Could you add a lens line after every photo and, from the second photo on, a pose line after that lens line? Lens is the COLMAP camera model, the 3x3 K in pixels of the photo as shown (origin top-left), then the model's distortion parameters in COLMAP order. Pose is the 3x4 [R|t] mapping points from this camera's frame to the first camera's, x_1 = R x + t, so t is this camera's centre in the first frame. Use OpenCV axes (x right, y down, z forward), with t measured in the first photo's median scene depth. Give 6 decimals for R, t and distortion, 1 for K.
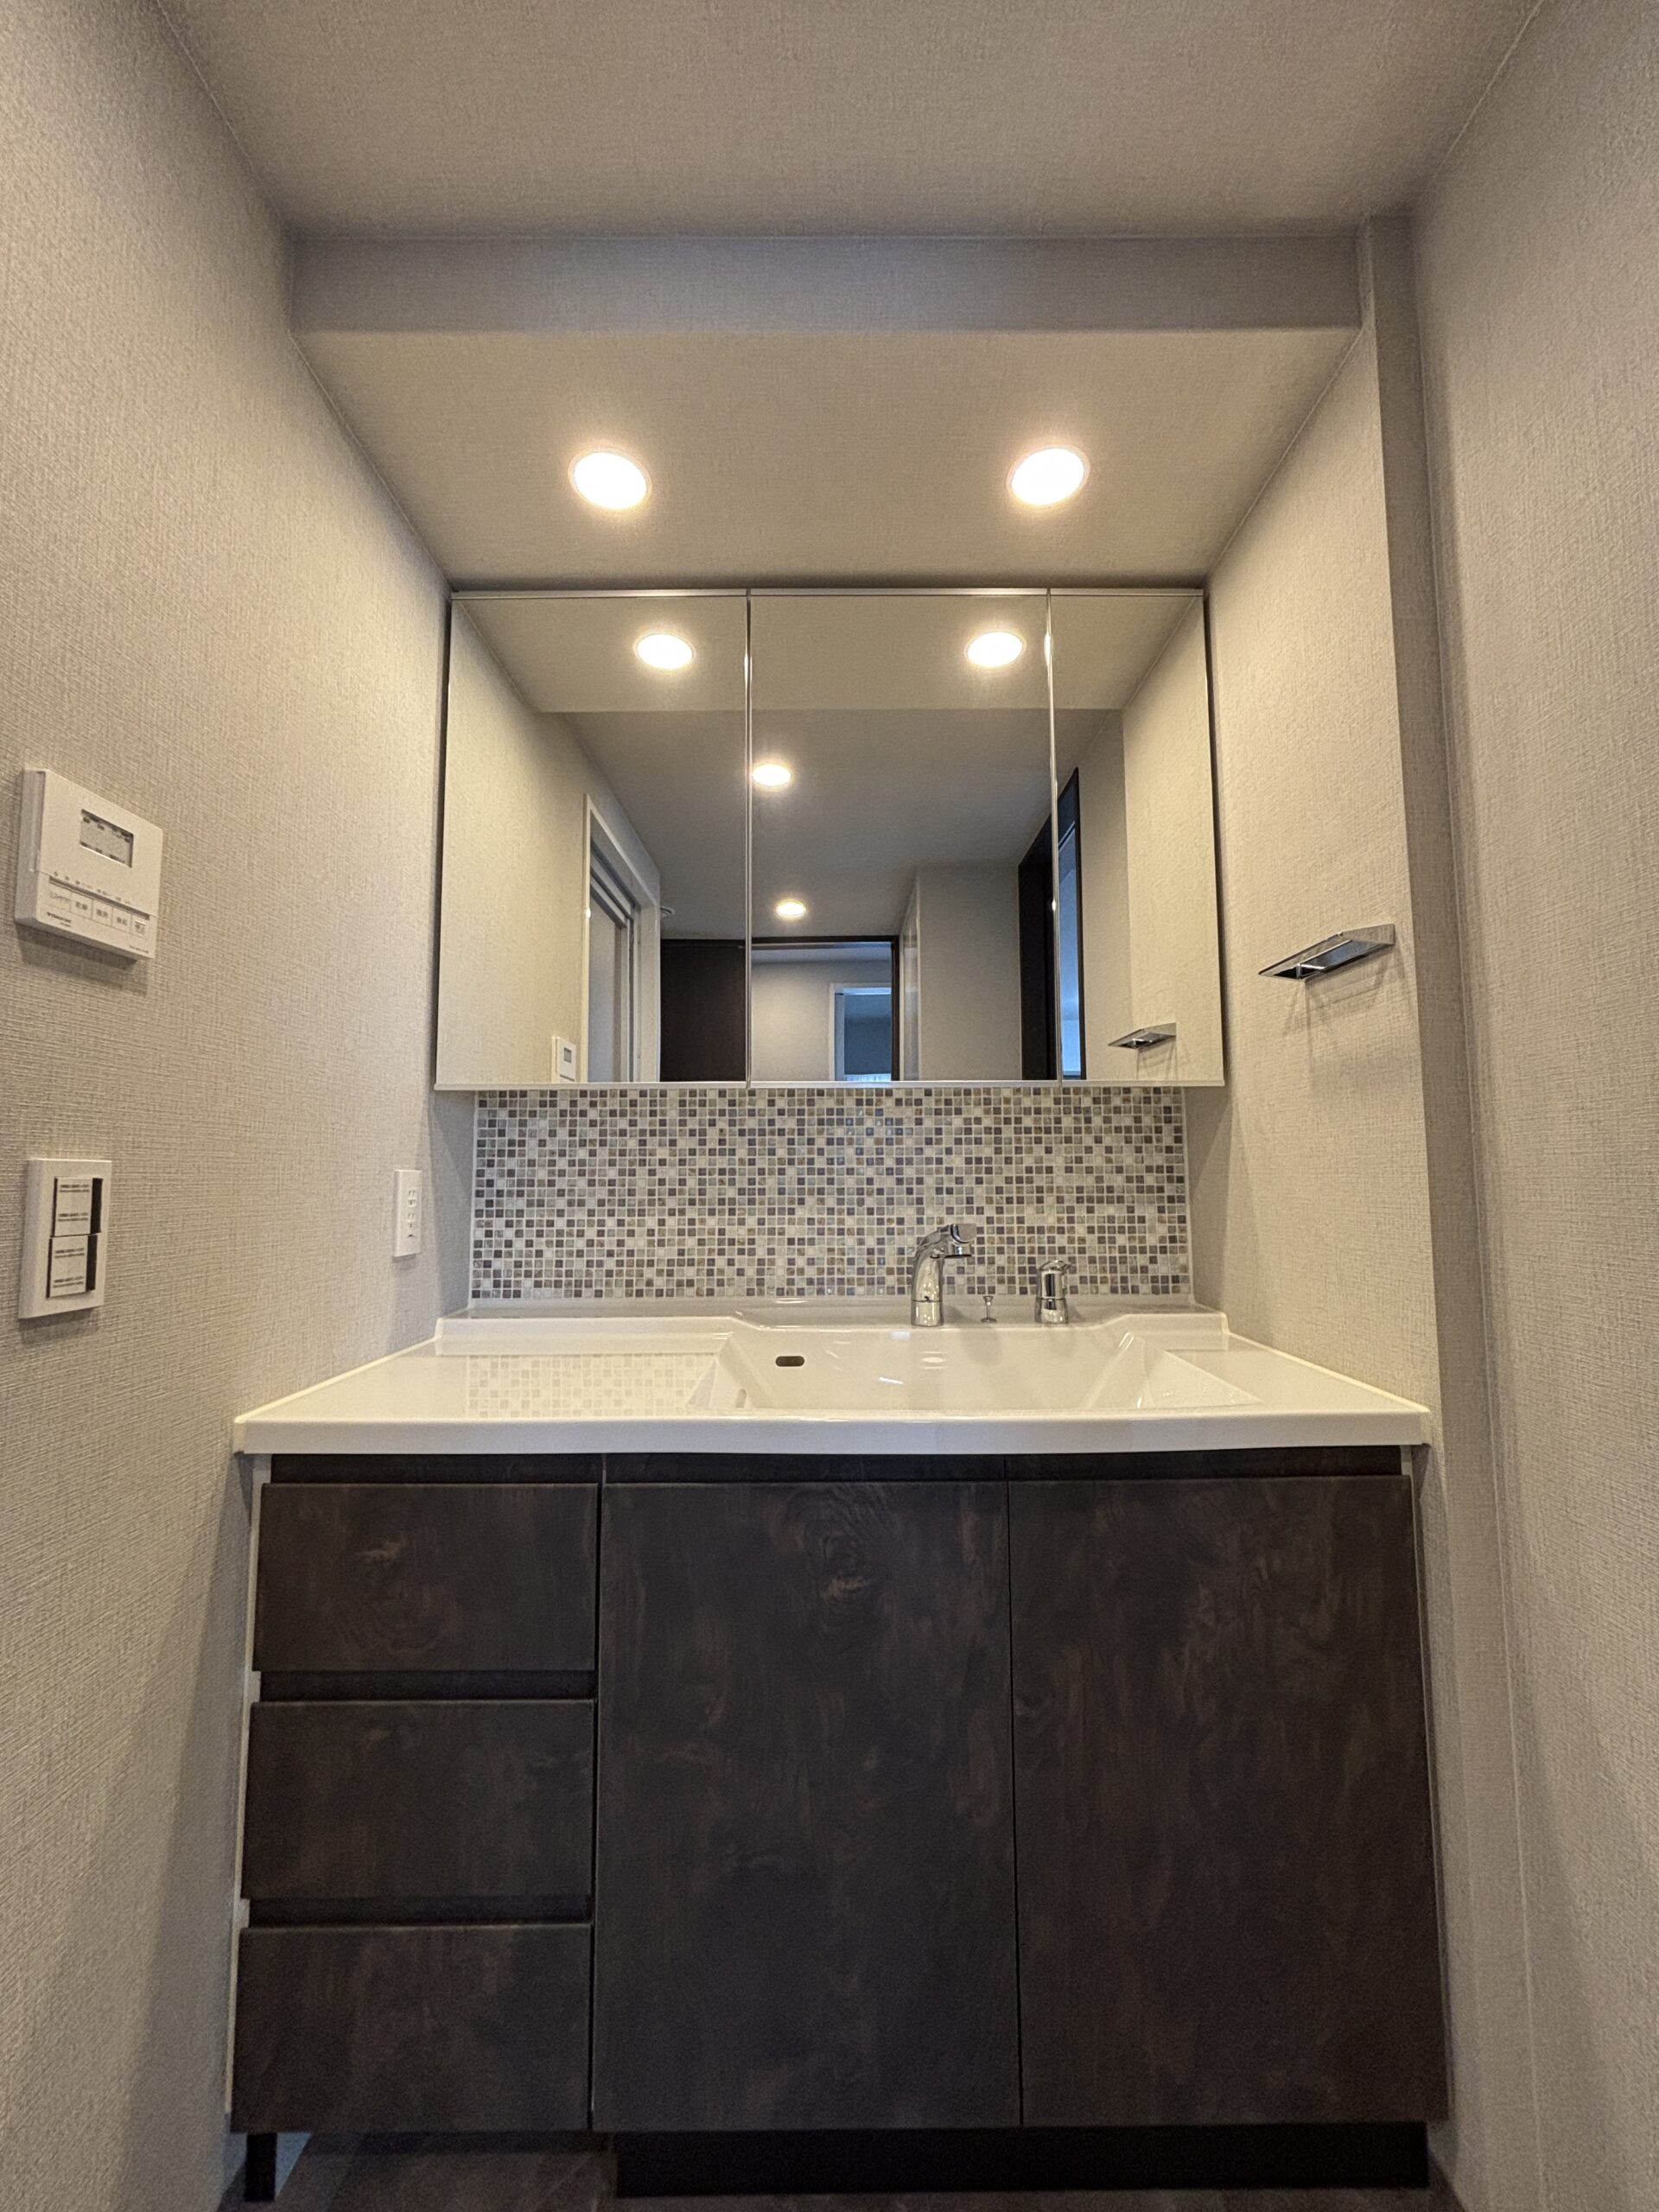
lens RADIAL K [[888.6, 0, 831.5], [0, 888.6, 1102.8], [0, 0, 1]] dist [-0.003536, 0.001496]
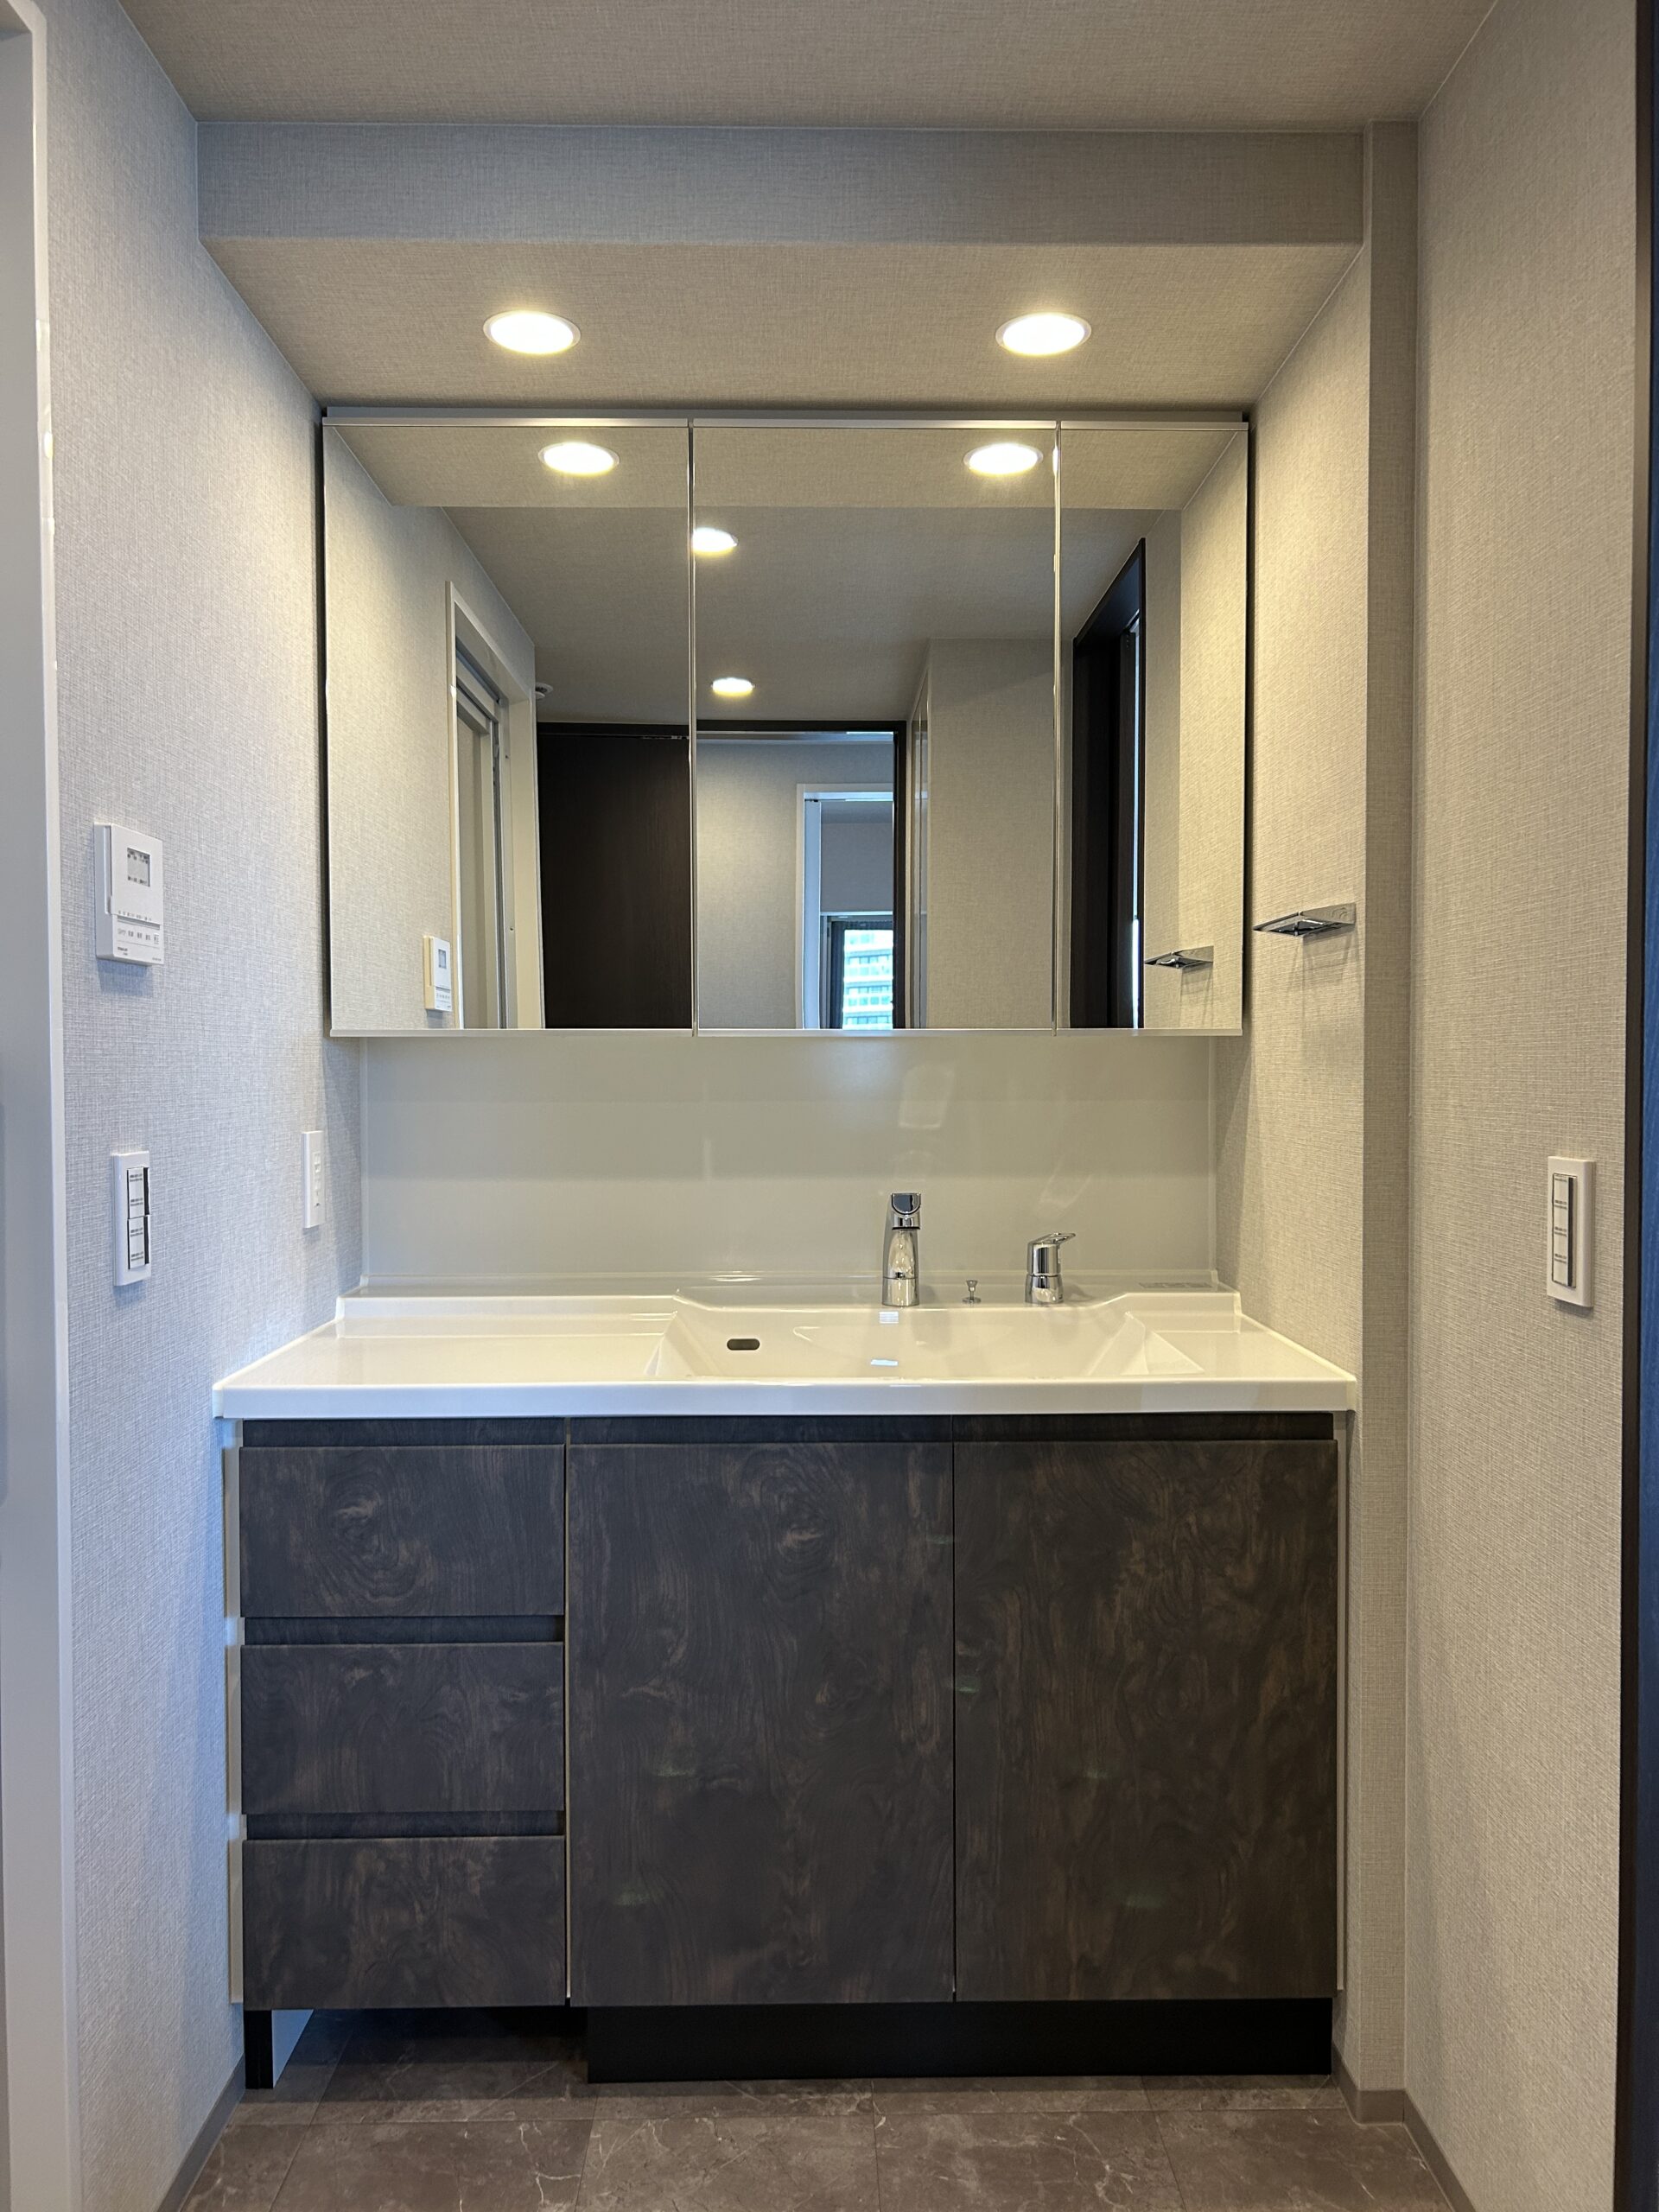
lens RADIAL K [[1656.5, 0, 828.0], [0, 1656.5, 1113.0], [0, 0, 1]] dist [0.022914, -0.011659]
pose [[0.999863, 0.003790, 0.016128, 0.016114], [-0.005599, 0.993500, 0.113690, -0.186916], [-0.015592, -0.113765, 0.993385, -0.910475]]
